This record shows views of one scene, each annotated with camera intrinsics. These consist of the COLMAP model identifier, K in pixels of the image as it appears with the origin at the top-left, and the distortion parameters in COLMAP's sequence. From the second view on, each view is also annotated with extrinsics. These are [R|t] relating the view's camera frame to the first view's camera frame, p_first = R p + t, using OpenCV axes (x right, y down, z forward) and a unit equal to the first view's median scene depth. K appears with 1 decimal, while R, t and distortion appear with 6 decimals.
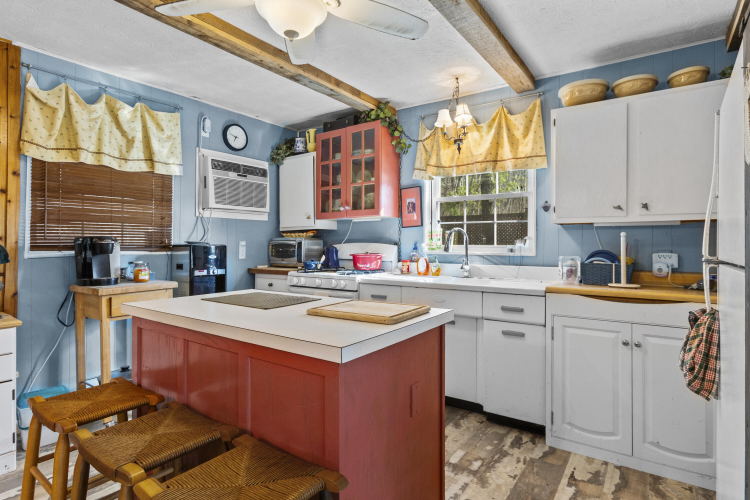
lens RADIAL K [[396.8, 0, 364.1], [0, 396.8, 245.9], [0, 0, 1]] dist [-0.001749, 0.001503]
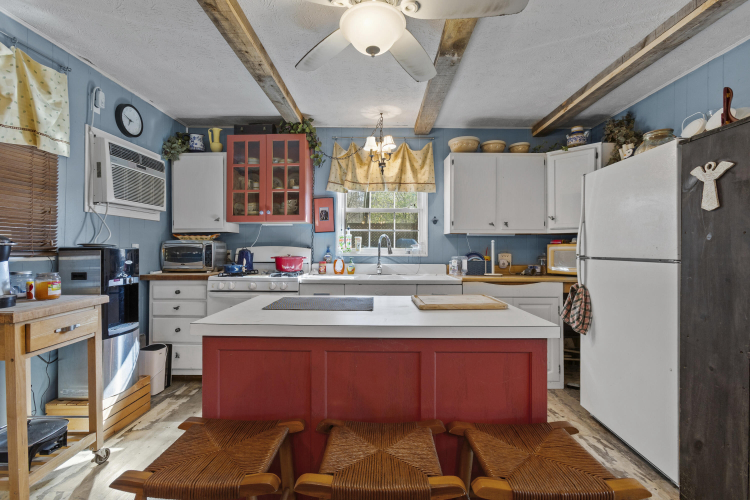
lens RADIAL K [[340.4, 0, 375.0], [0, 340.4, 250.0], [0, 0, 1]] dist [-0.016711, 0.010684]
pose [[0.821249, -0.002193, 0.570566, -0.332782], [0.000451, 0.999995, 0.003195, -0.000139], [-0.570570, -0.002366, 0.821246, 0.118810]]
